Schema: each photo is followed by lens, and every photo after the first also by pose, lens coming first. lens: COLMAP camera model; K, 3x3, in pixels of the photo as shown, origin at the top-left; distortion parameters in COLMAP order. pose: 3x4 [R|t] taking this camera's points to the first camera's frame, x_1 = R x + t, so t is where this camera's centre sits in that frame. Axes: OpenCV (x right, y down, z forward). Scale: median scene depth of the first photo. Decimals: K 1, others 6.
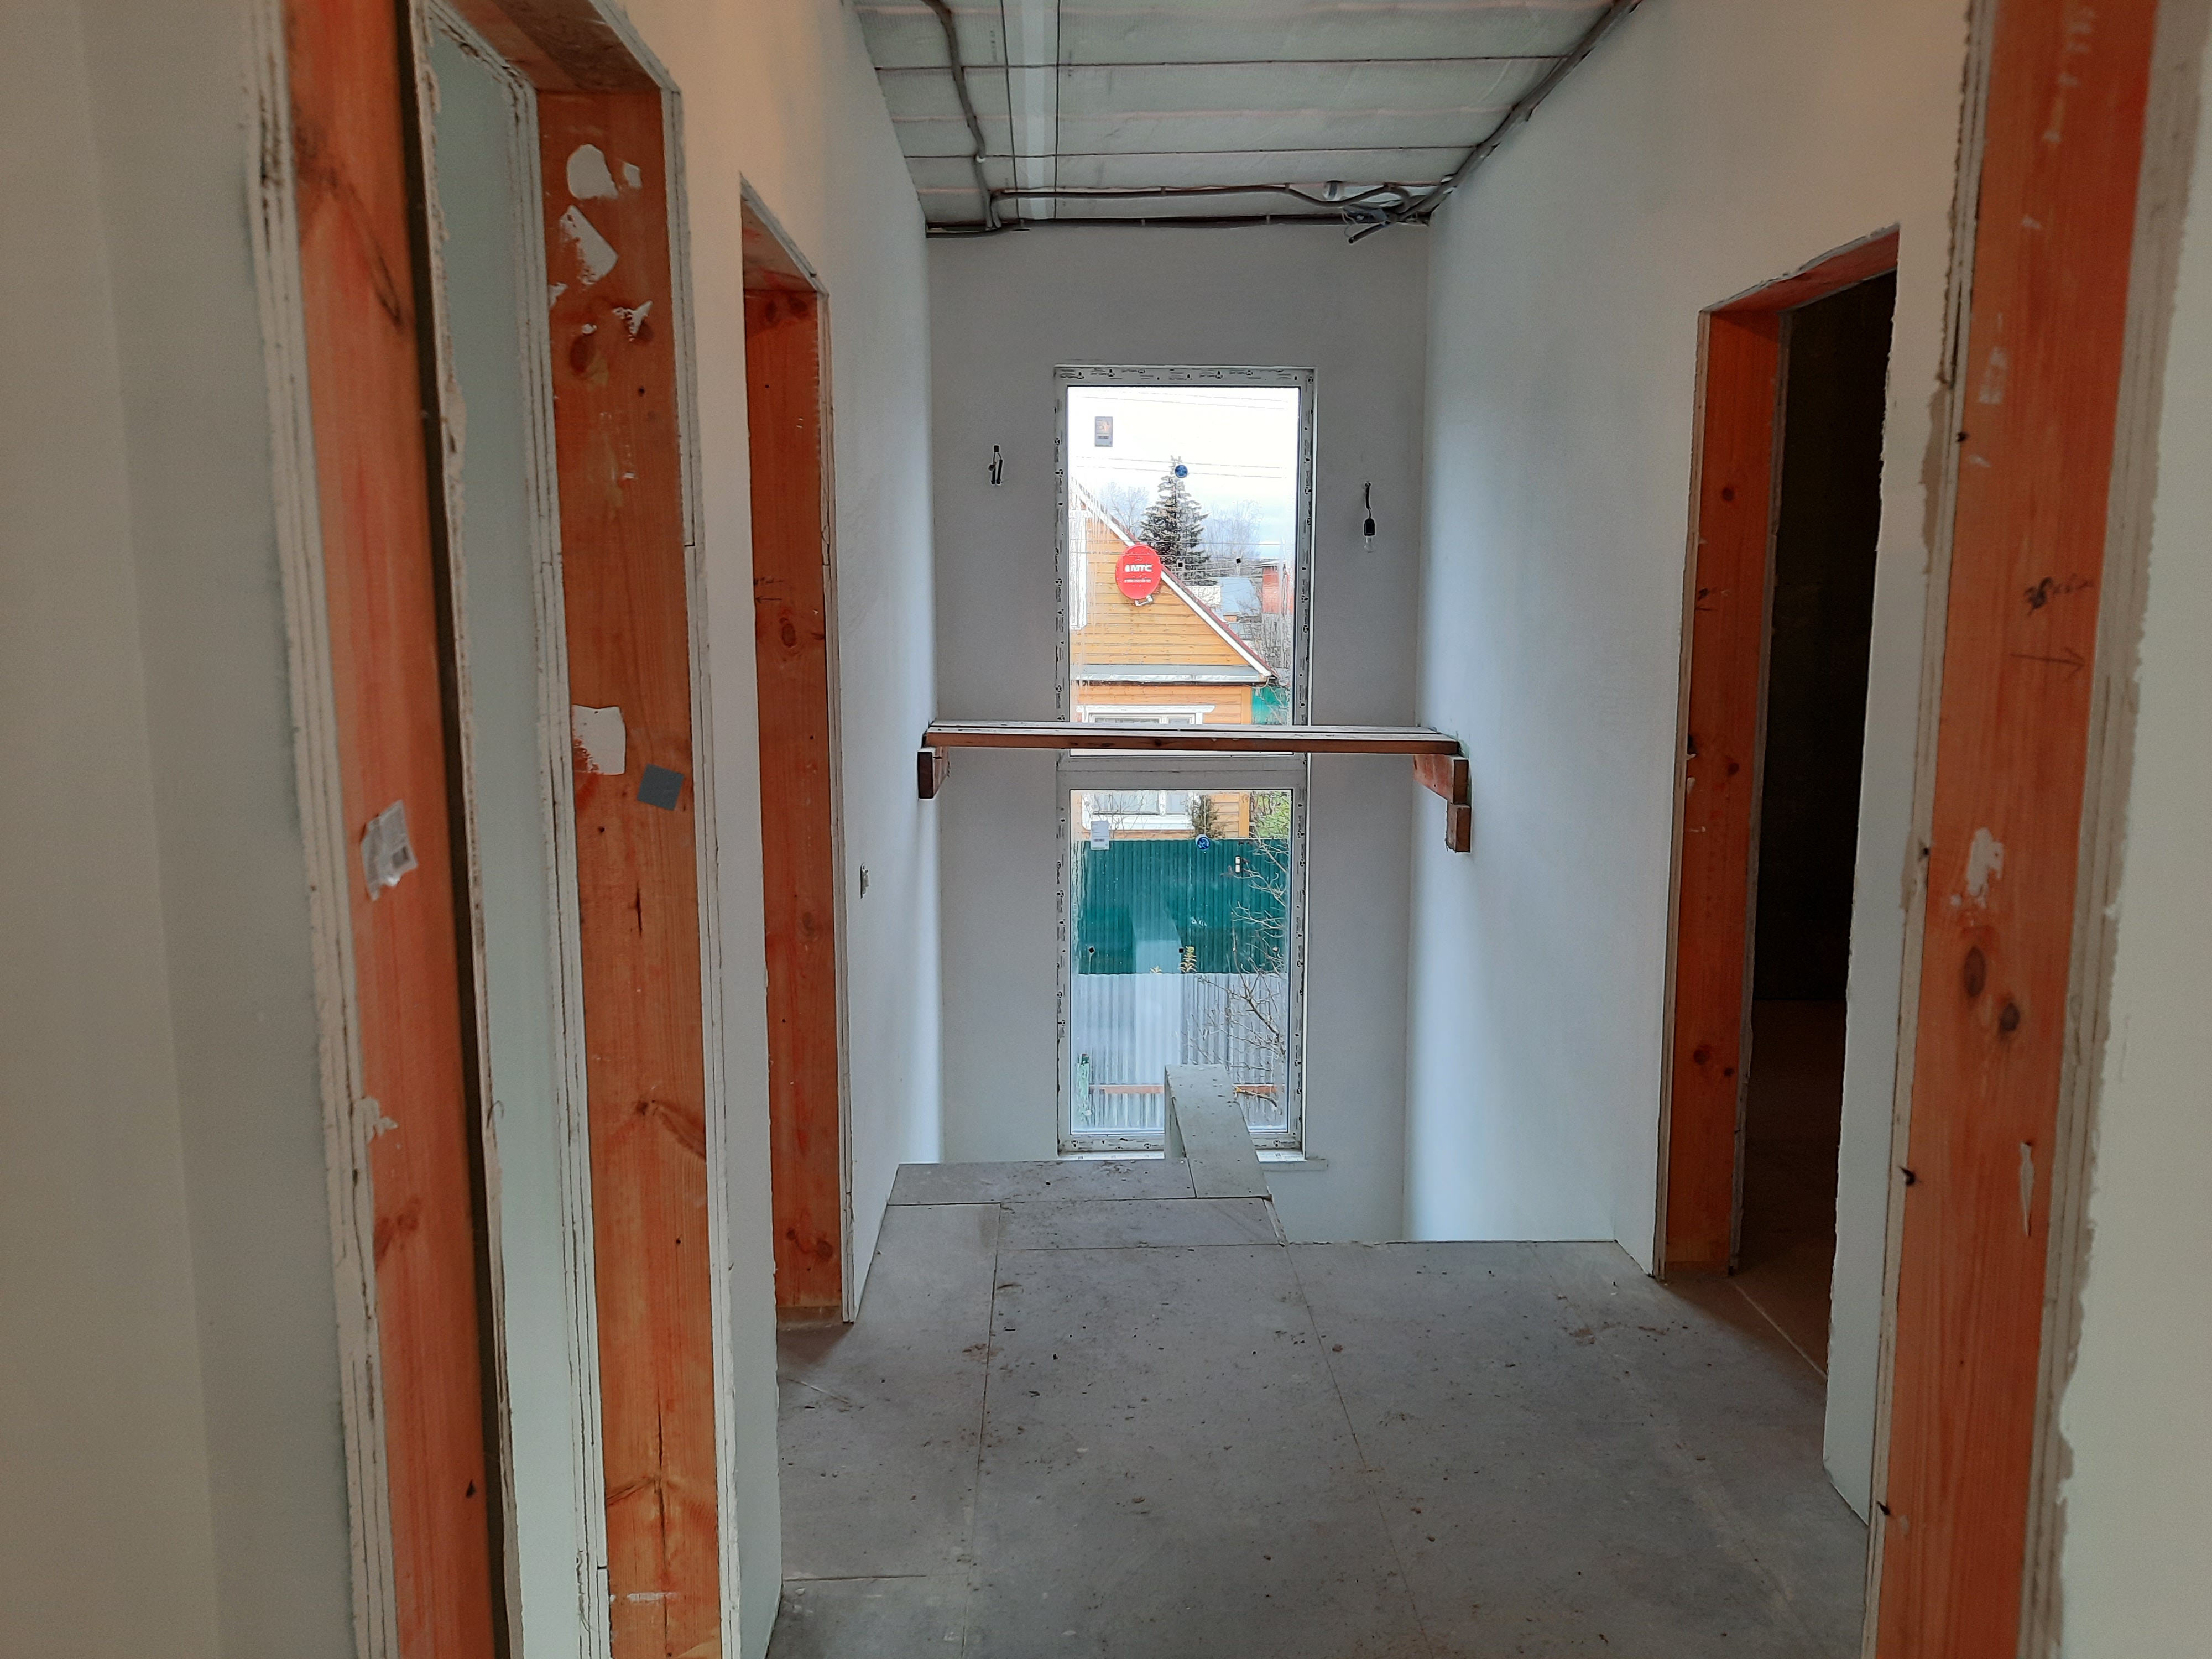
lens RADIAL K [[1609.2, 0, 1132.4], [0, 1609.2, 824.7], [0, 0, 1]] dist [0.056940, -0.055277]
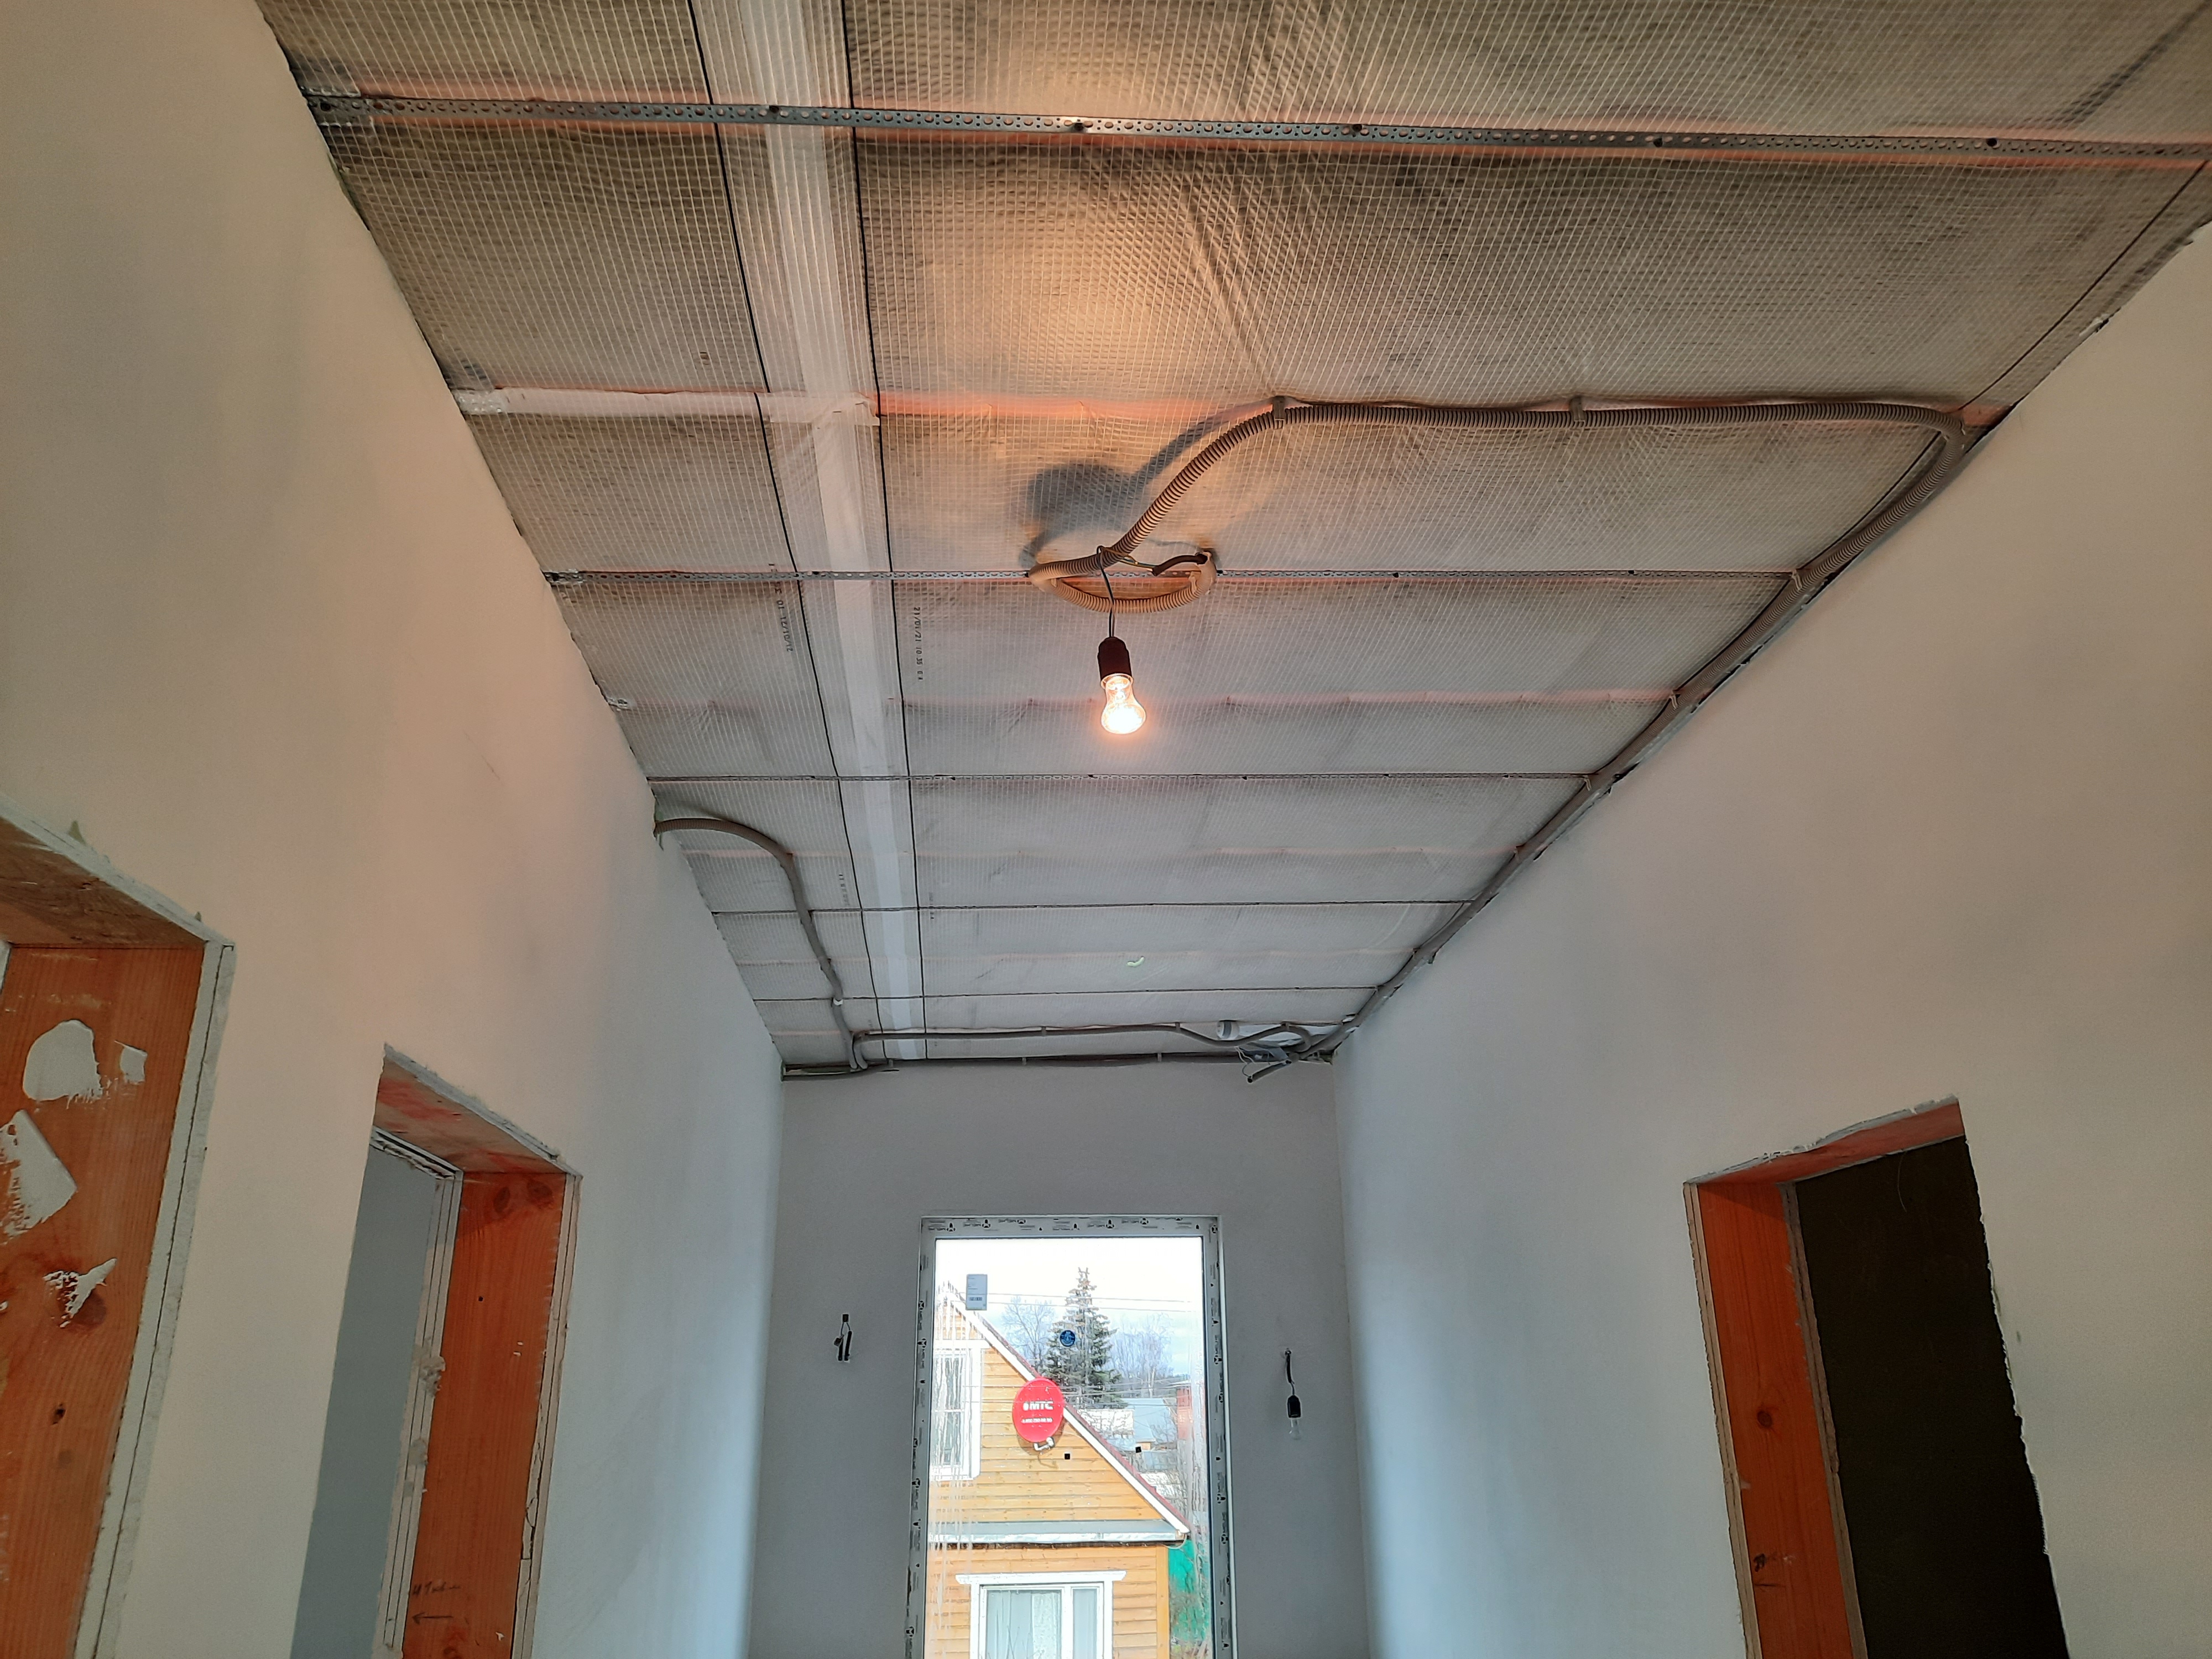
lens RADIAL K [[1609.2, 0, 1132.4], [0, 1609.2, 824.7], [0, 0, 1]] dist [0.056940, -0.055277]
pose [[0.998445, 0.002928, 0.055676, 0.017543], [0.023607, 0.882474, -0.469768, -0.062613], [-0.050508, 0.470352, 0.881032, 0.135157]]
